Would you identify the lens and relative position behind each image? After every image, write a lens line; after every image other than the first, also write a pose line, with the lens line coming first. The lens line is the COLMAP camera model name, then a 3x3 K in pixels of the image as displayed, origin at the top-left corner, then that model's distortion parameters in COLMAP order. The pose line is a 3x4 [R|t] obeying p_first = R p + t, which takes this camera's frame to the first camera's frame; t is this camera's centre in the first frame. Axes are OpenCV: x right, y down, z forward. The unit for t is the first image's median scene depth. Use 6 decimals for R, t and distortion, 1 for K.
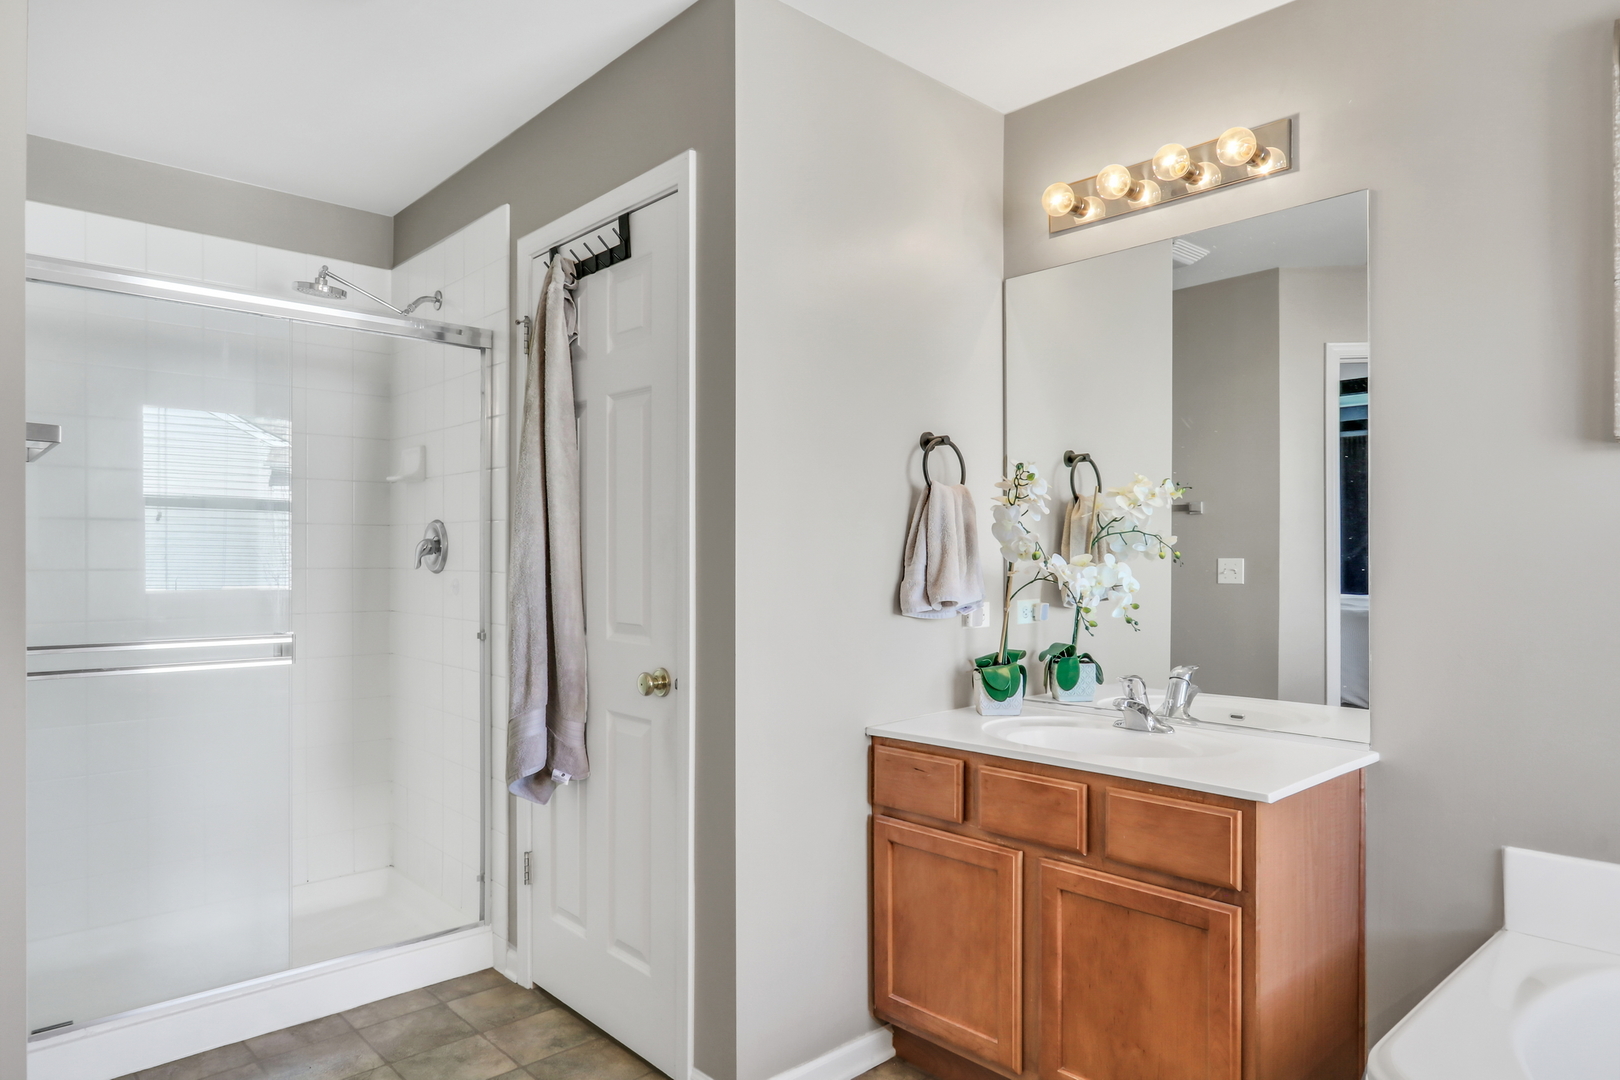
lens RADIAL K [[997.6, 0, 767.4], [0, 997.6, 565.4], [0, 0, 1]] dist [-0.022770, 0.011832]
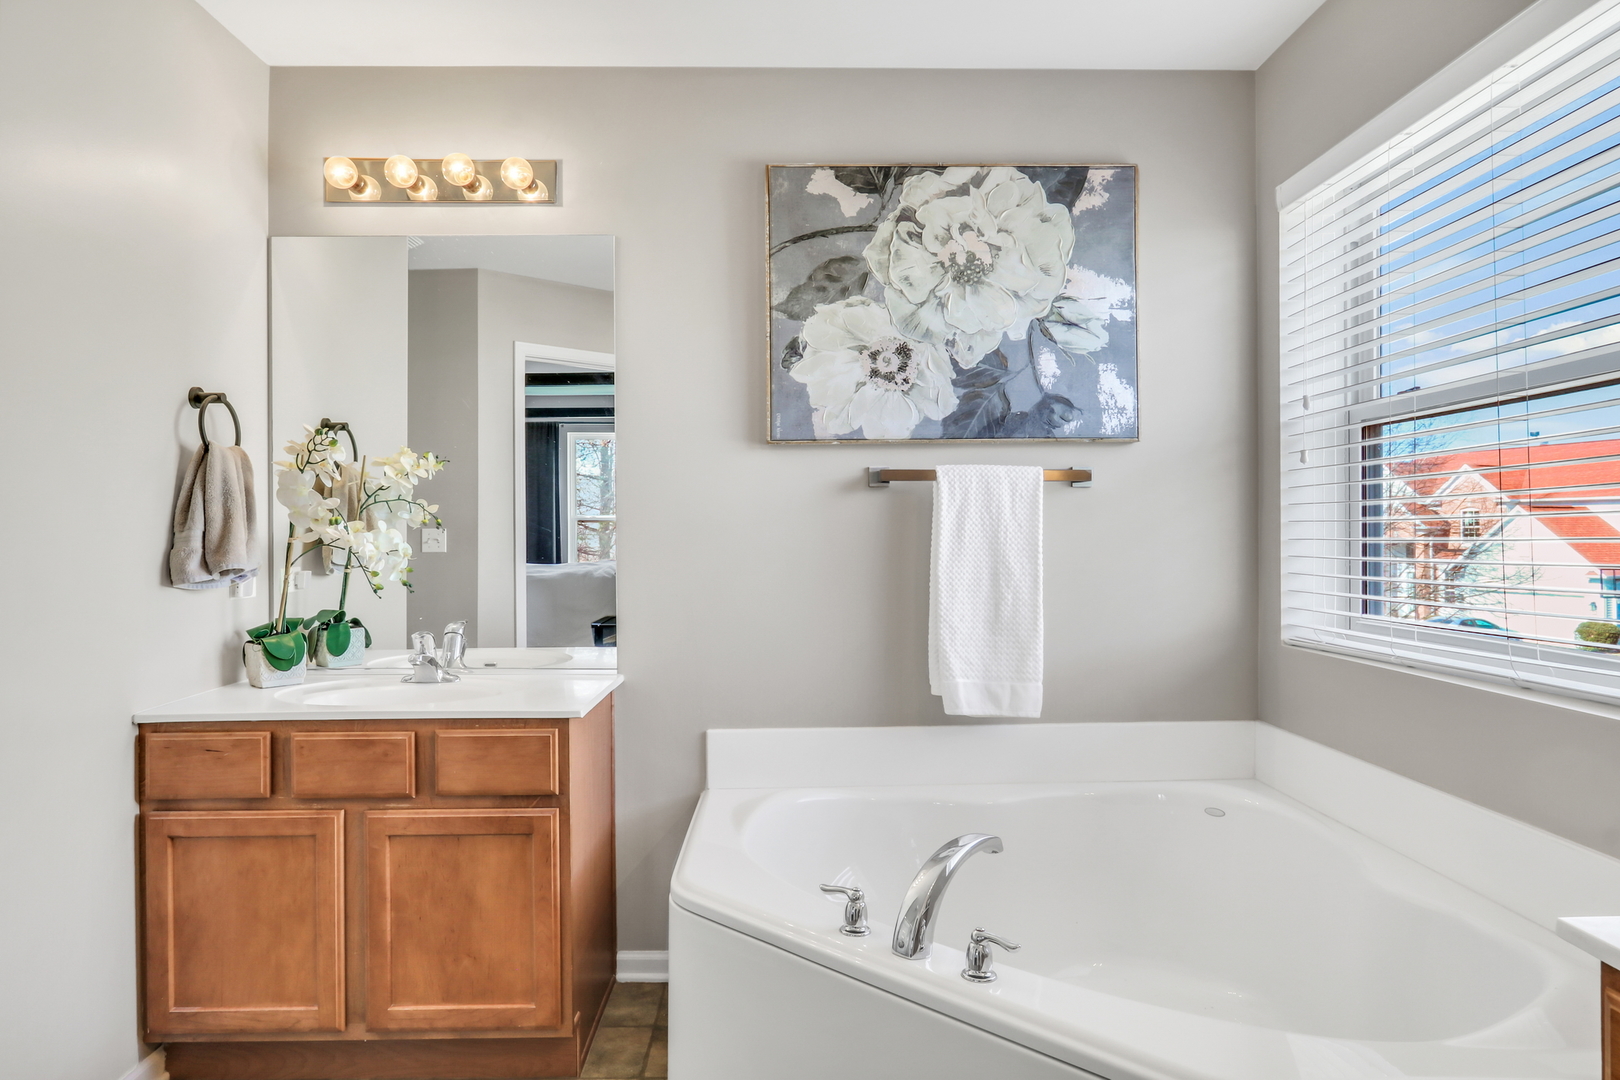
lens RADIAL K [[997.6, 0, 813.4], [0, 997.6, 529.4], [0, 0, 1]] dist [-0.022770, 0.011832]
pose [[0.647894, -0.000773, 0.761730, -0.179577], [0.009230, 0.999934, -0.006836, 0.009945], [-0.761675, 0.011460, 0.647858, -0.025369]]
